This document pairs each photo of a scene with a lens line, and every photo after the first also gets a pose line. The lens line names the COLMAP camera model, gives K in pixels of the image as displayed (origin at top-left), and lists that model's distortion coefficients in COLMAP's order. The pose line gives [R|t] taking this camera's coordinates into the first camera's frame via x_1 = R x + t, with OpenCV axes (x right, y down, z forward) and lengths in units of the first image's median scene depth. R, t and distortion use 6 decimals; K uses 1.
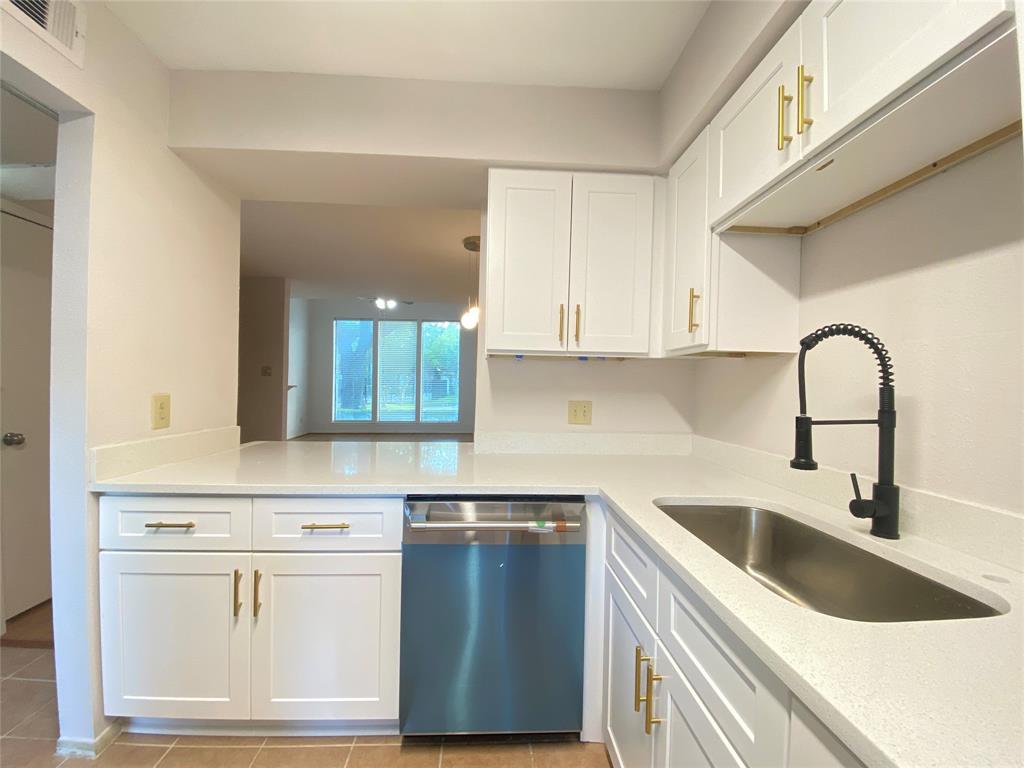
lens RADIAL K [[417.5, 0, 511.7], [0, 417.5, 381.6], [0, 0, 1]] dist [0.005108, -0.002828]
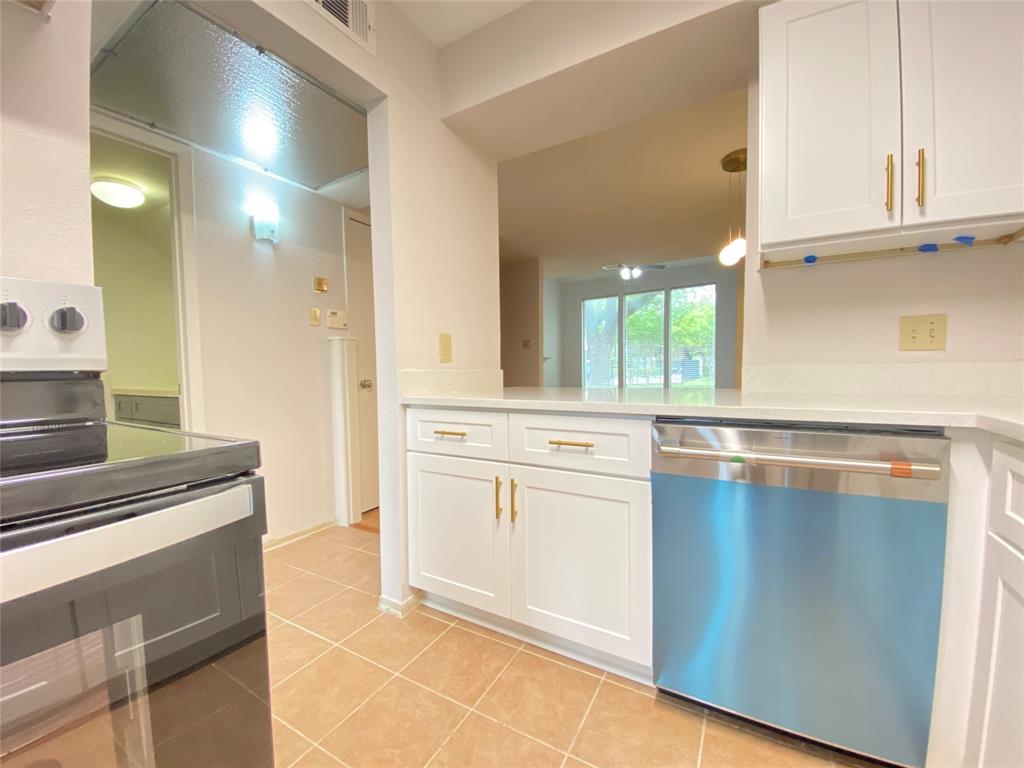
lens RADIAL K [[417.5, 0, 506.8], [0, 417.5, 380.1], [0, 0, 1]] dist [0.005108, -0.002828]
pose [[0.832616, -0.009461, -0.553769, -0.026182], [0.027434, 0.999331, 0.024174, 0.163425], [0.553170, -0.035320, 0.832319, 0.106149]]
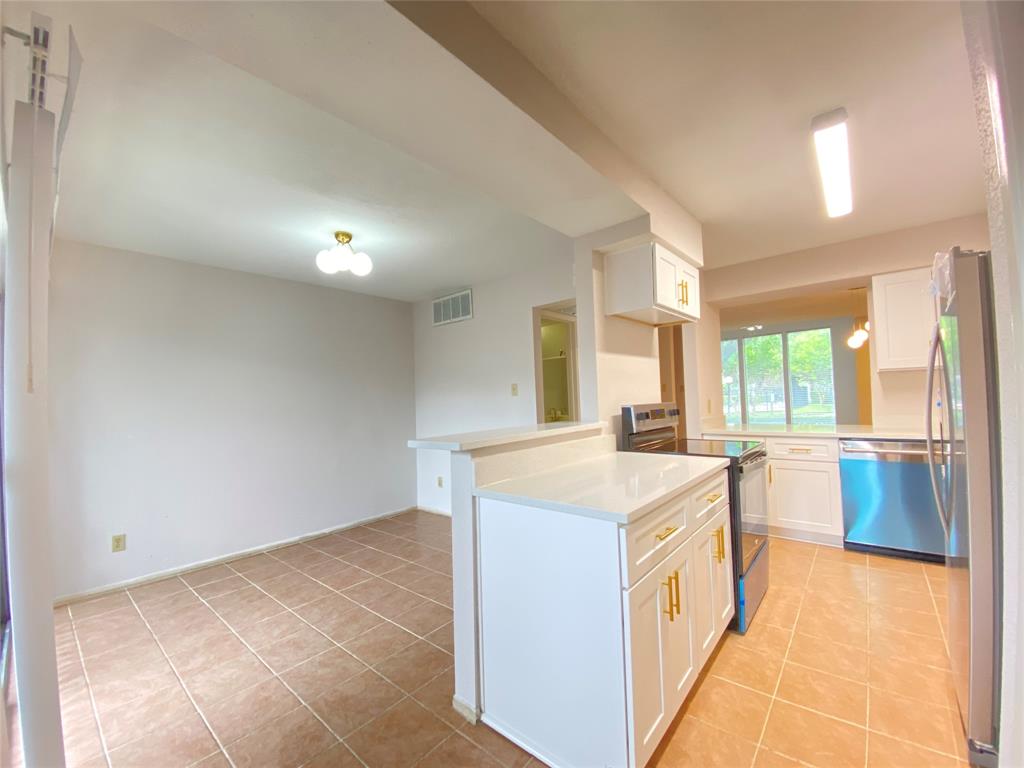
lens RADIAL K [[417.5, 0, 512.6], [0, 417.5, 386.2], [0, 0, 1]] dist [0.005108, -0.002828]
pose [[0.725037, -0.054770, -0.686529, 0.040809], [0.043621, 0.998483, -0.033590, -0.013425], [0.687327, -0.005593, 0.726326, -1.881507]]
